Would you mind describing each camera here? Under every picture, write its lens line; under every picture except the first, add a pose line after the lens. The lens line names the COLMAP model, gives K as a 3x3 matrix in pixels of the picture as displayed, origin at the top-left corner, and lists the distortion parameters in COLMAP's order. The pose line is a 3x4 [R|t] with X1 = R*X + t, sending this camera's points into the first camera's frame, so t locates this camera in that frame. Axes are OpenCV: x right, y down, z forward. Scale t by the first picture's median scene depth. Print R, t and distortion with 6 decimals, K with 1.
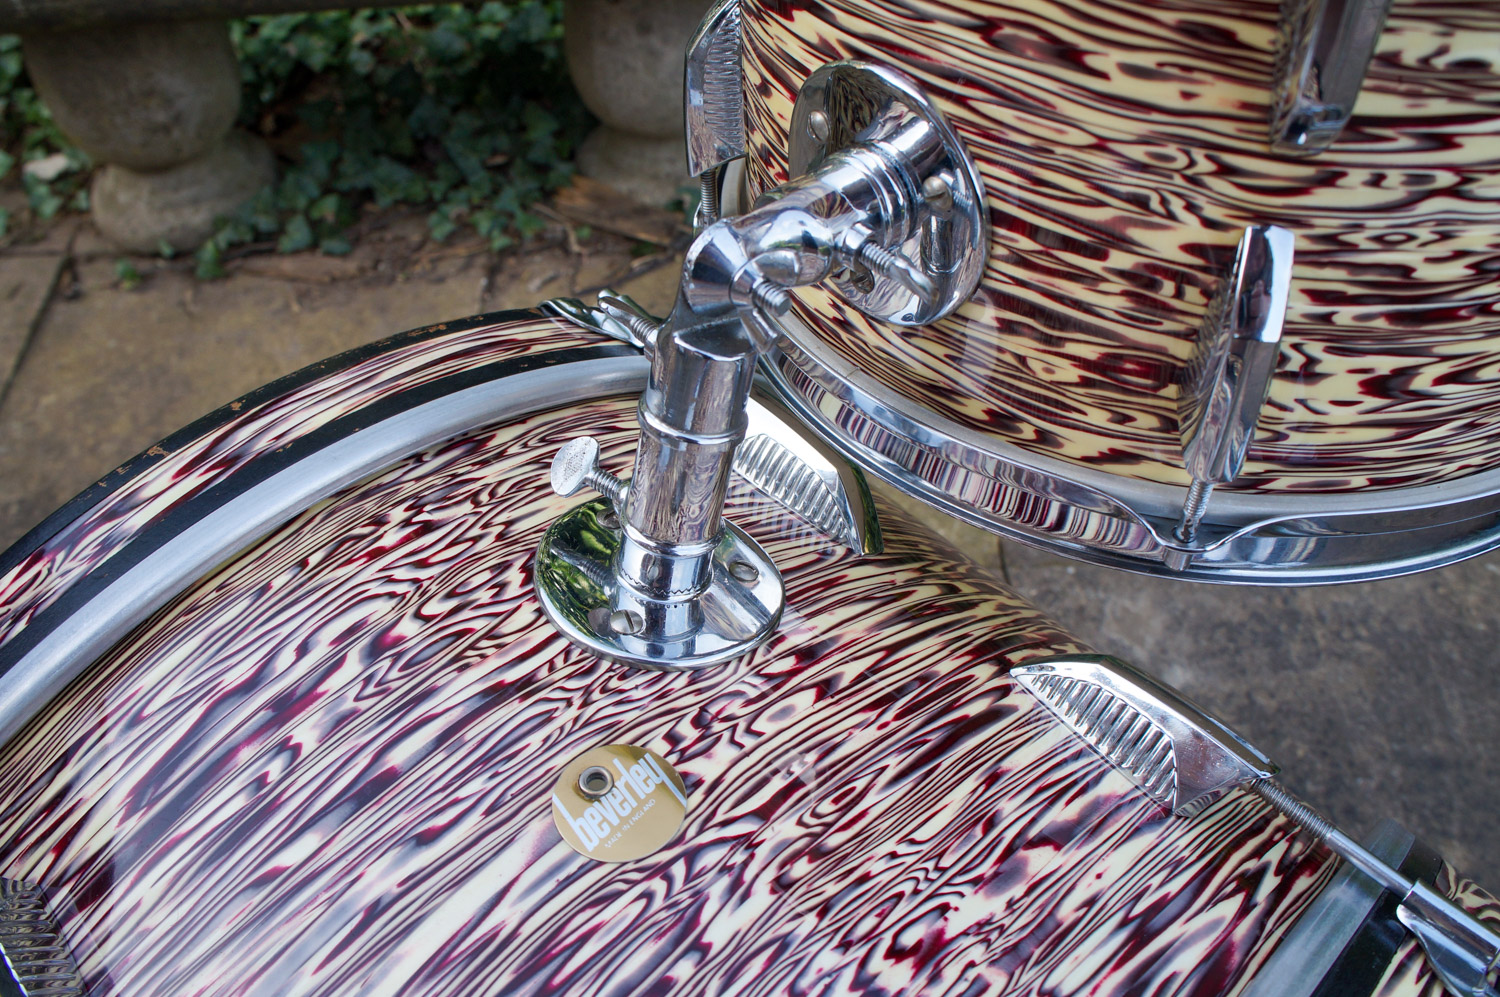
lens RADIAL K [[1272.8, 0, 760.7], [0, 1272.8, 498.3], [0, 0, 1]] dist [-0.134326, 0.100609]
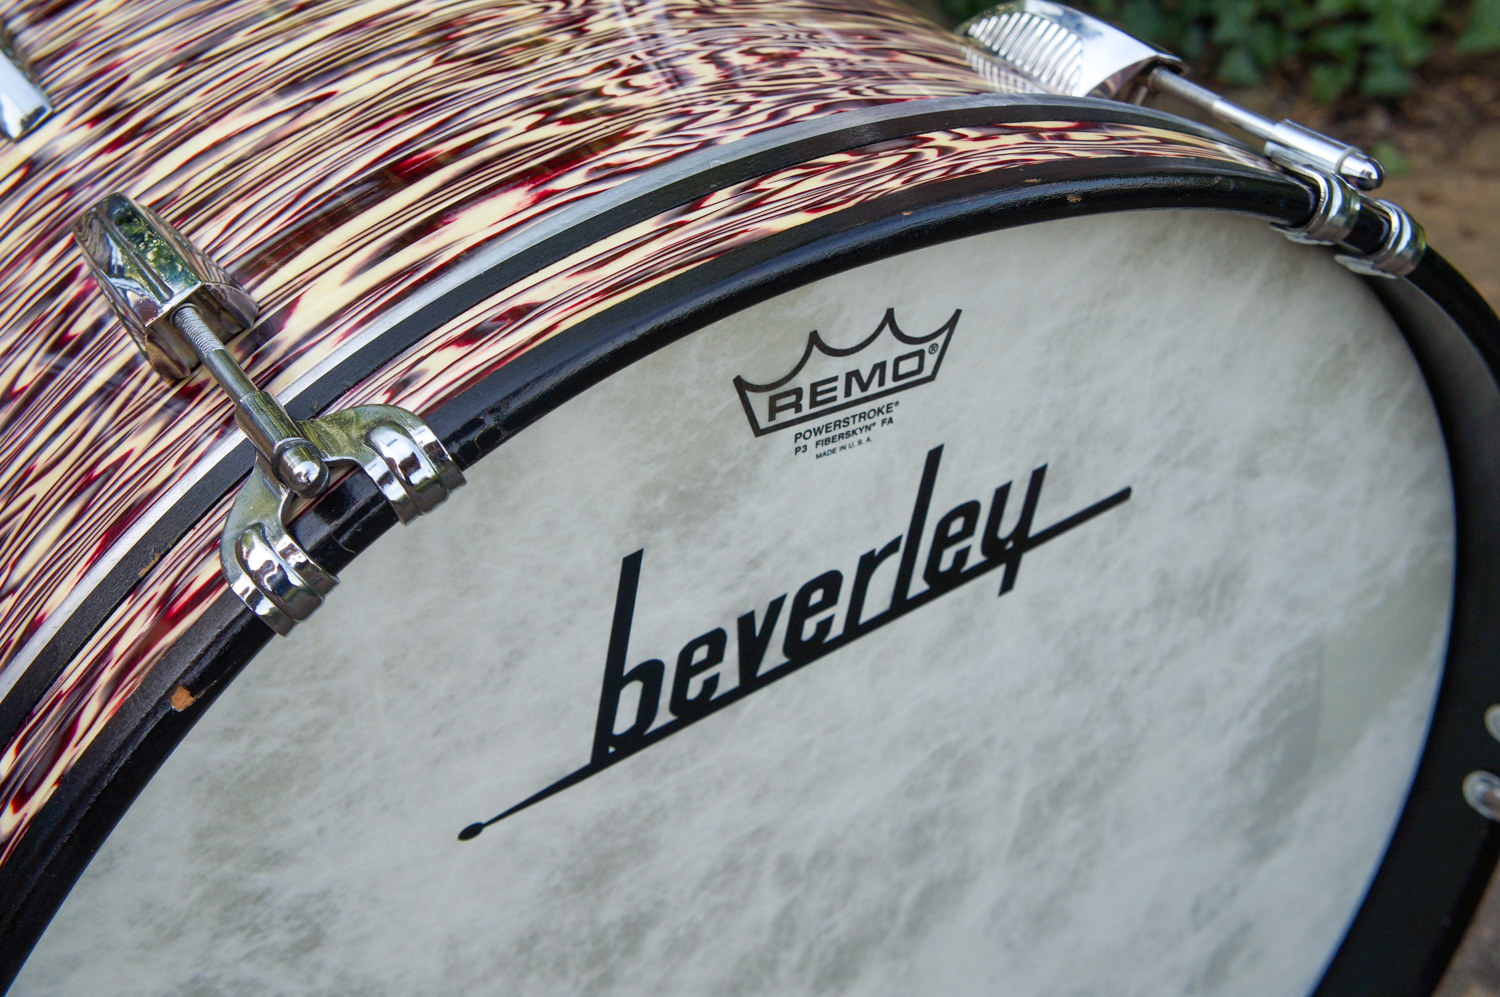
lens RADIAL K [[2154.1, 0, 770.1], [0, 2154.1, 497.9], [0, 0, 1]] dist [0.145568, 0.032753]
pose [[0.982527, 0.113604, -0.147426, 0.412346], [-0.142674, 0.968384, -0.204636, 1.029472], [0.119518, 0.222094, 0.967672, -0.712388]]
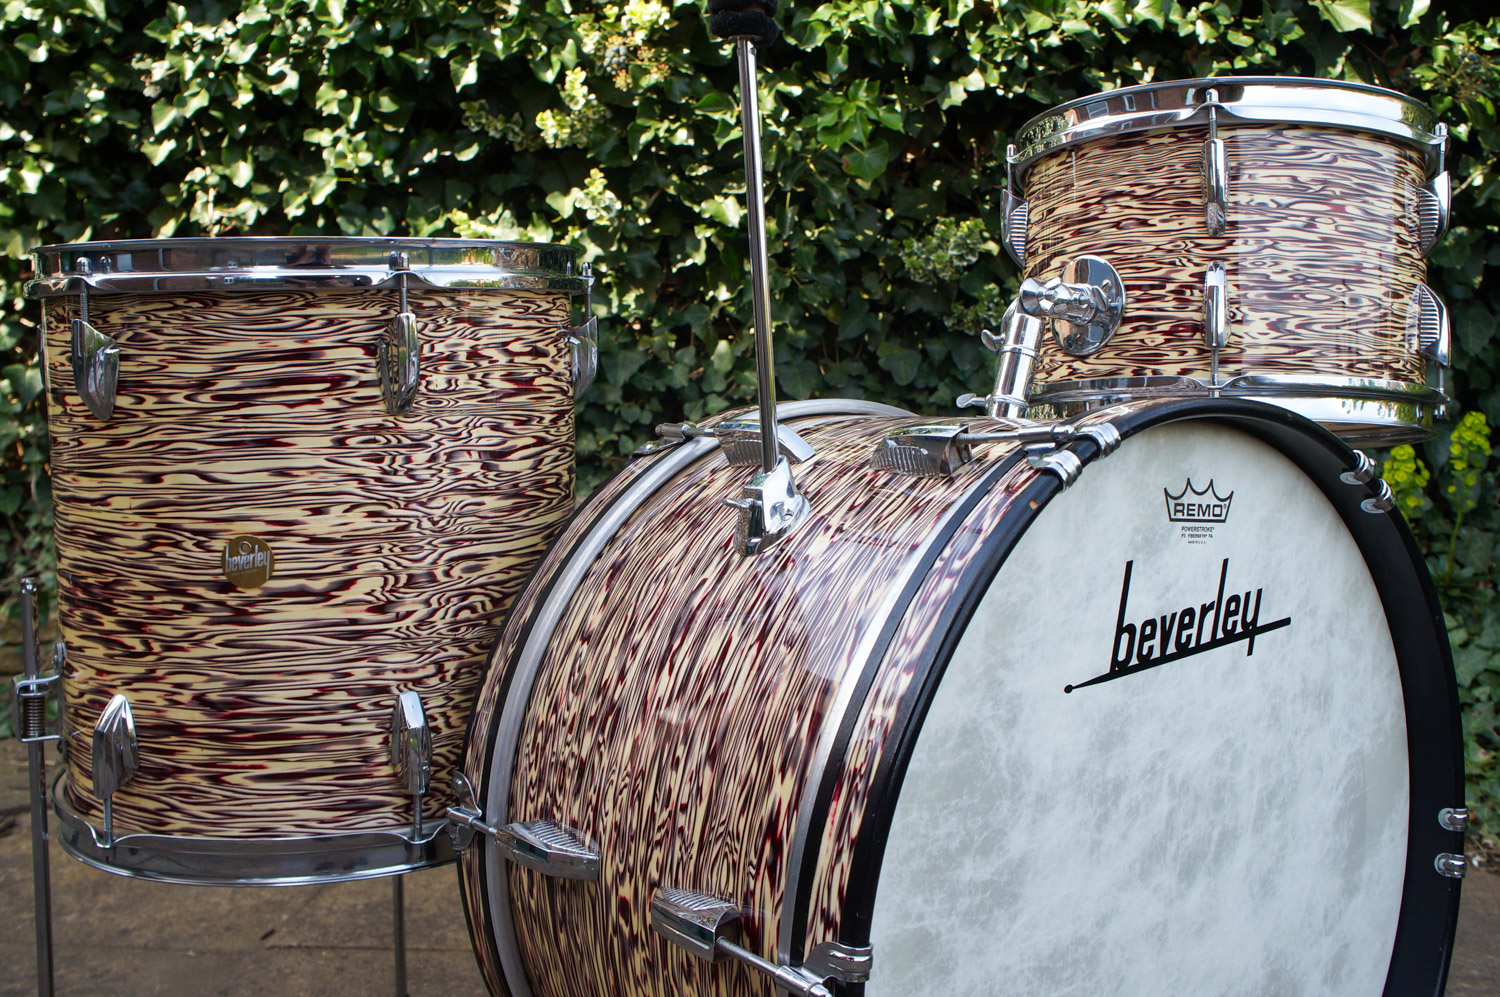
lens RADIAL K [[1488.1, 0, 766.1], [0, 1488.1, 458.8], [0, 0, 1]] dist [-0.112715, 0.168103]
pose [[0.995270, 0.029095, -0.092683, -0.302033], [-0.087544, 0.682167, -0.725937, 2.504769], [0.042104, 0.730618, 0.681487, -1.026361]]
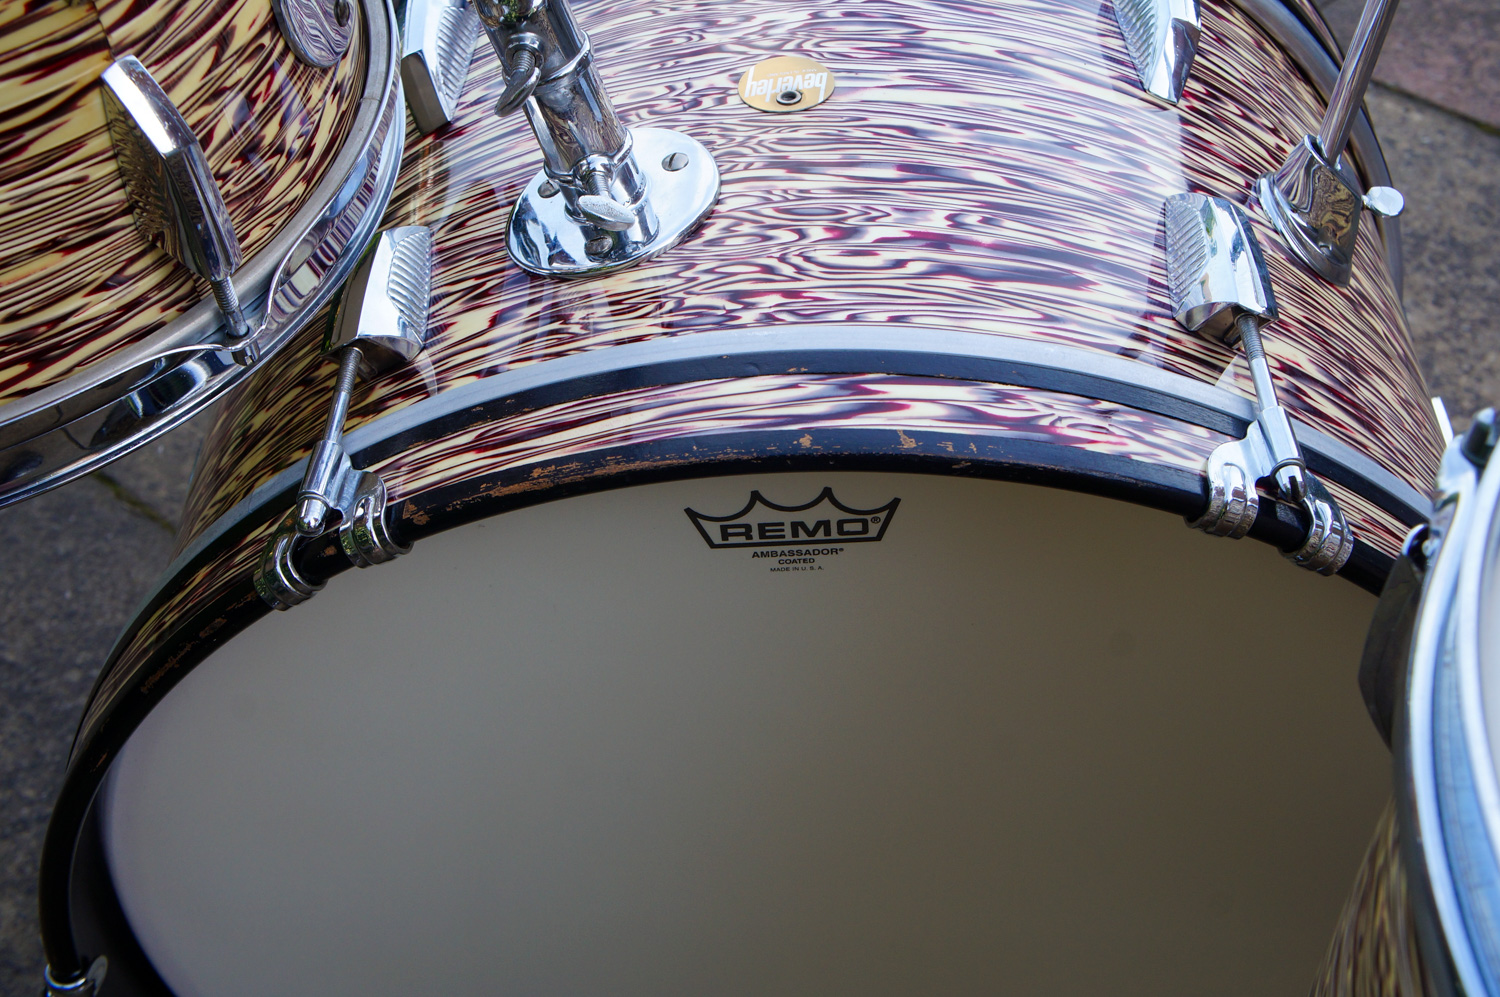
lens RADIAL K [[2024.6, 0, 750.0], [0, 2024.6, 482.2], [0, 0, 1]] dist [0.100421, 0.295398]
pose [[-0.721717, -0.485272, 0.493595, -1.357955], [0.523214, 0.084410, 0.848011, -1.590717], [-0.453180, 0.870279, 0.192982, 0.941866]]
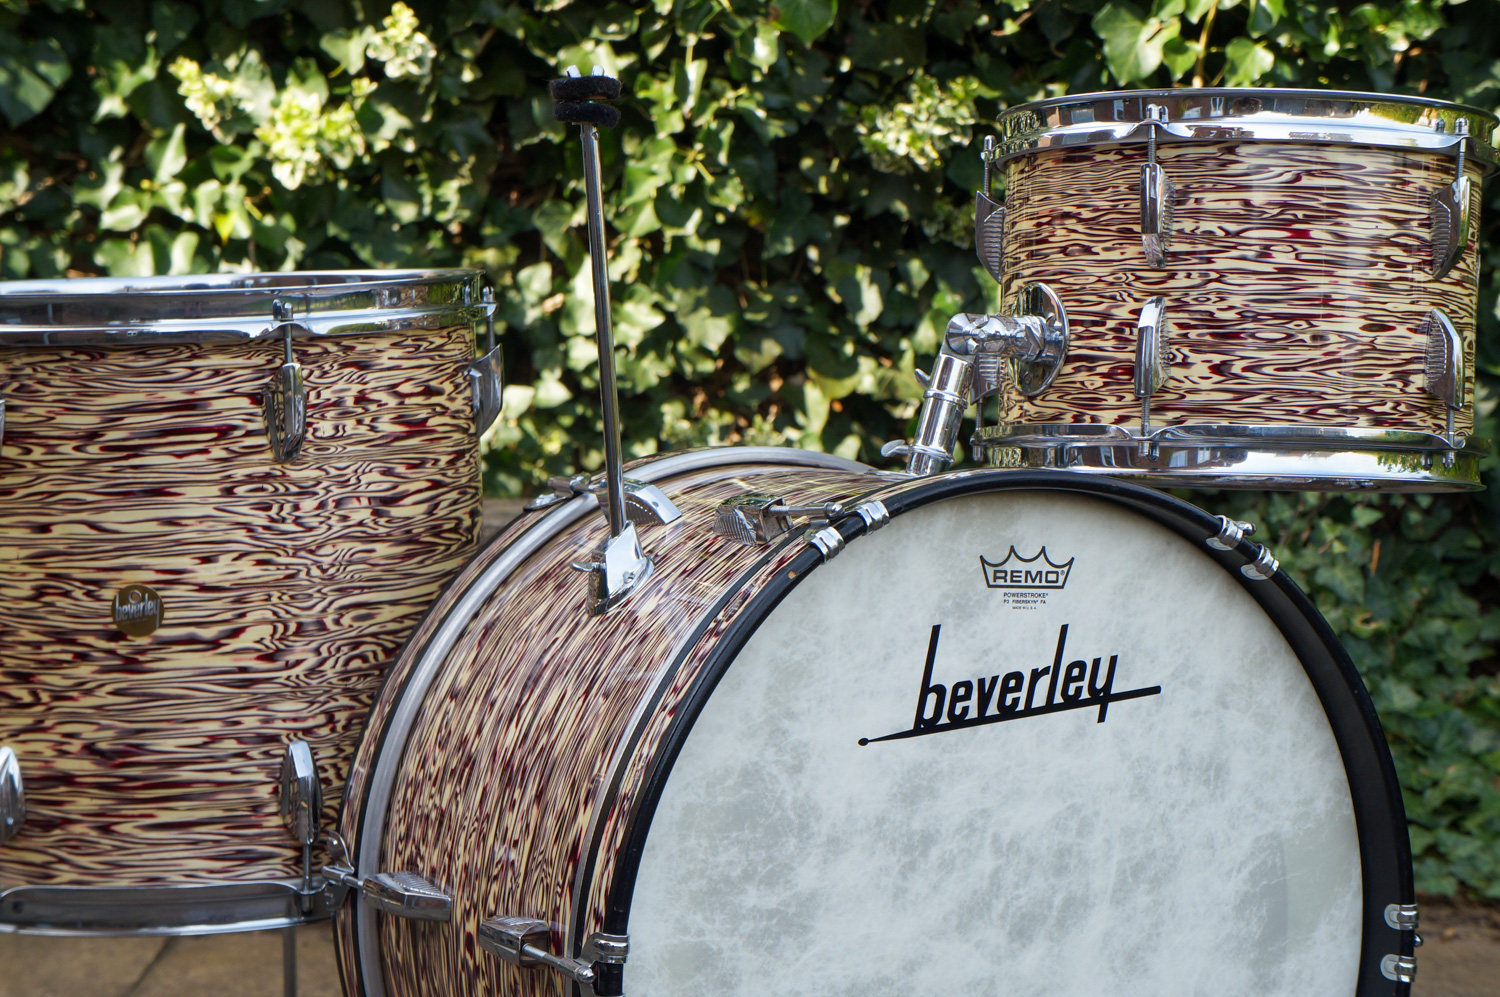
lens RADIAL K [[3442.3, 0, 746.0], [0, 3442.3, 522.2], [0, 0, 1]] dist [0.306017, -0.061725]
pose [[0.970458, 0.037784, -0.238293, 1.213861], [-0.194091, 0.708946, -0.678030, 4.874104], [0.143319, 0.704250, 0.695336, -3.640095]]
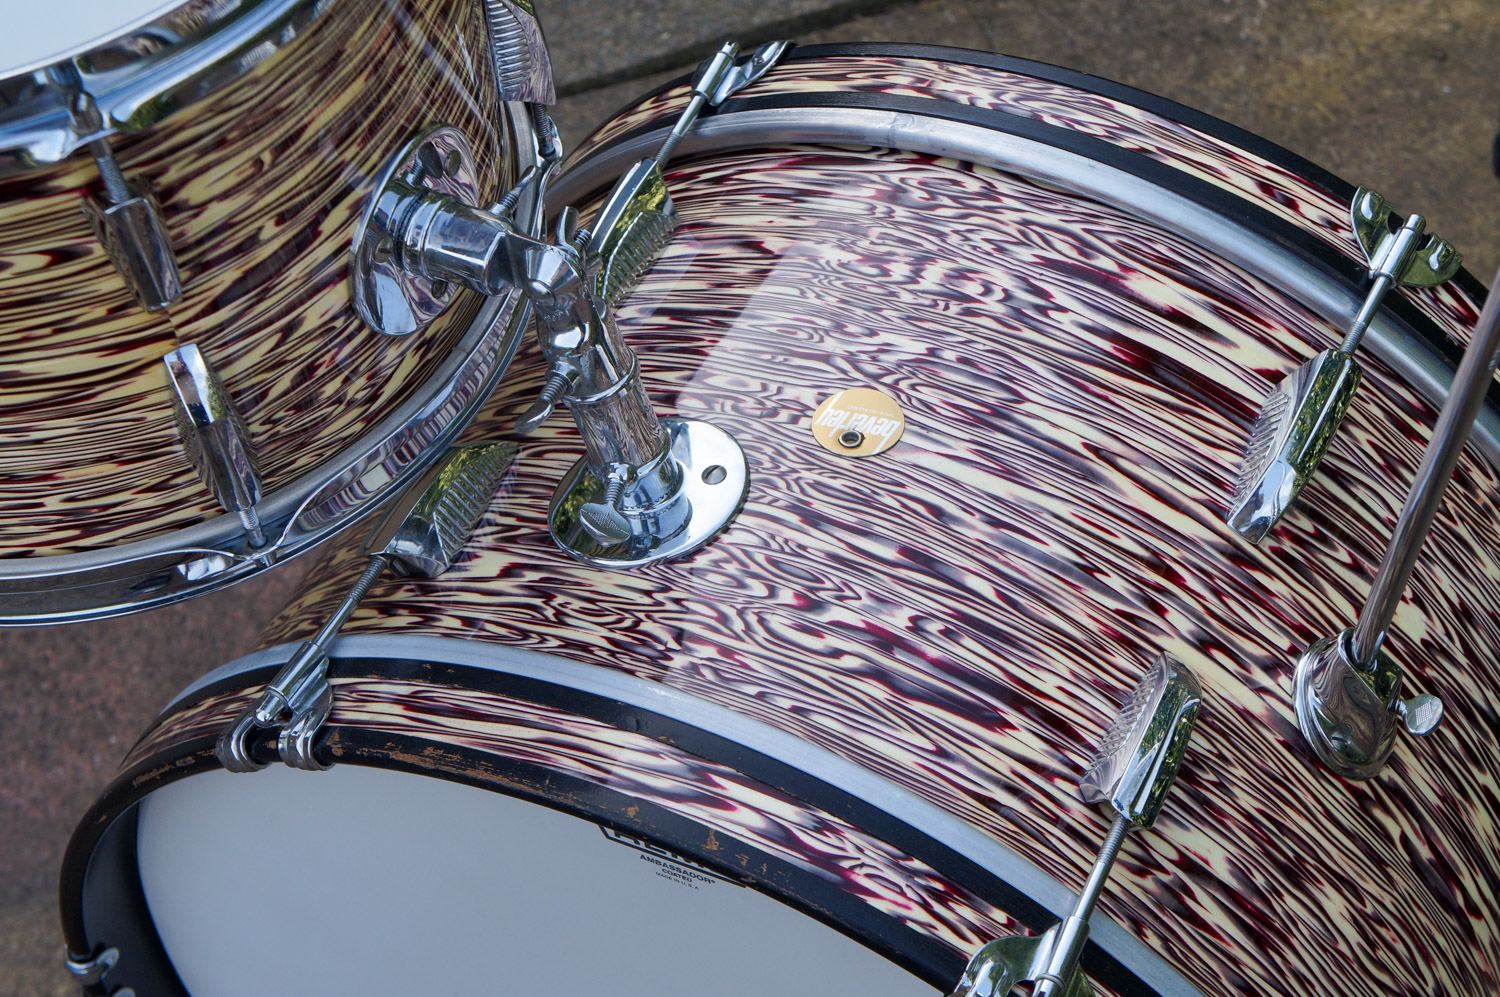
lens RADIAL K [[2822.4, 0, 750.0], [0, 2822.4, 498.5], [0, 0, 1]] dist [0.253245, 0.179900]
pose [[-0.362047, -0.713614, 0.599731, -2.008398], [0.708817, 0.207087, 0.674310, -1.951149], [-0.605393, 0.669232, 0.430846, -0.250134]]
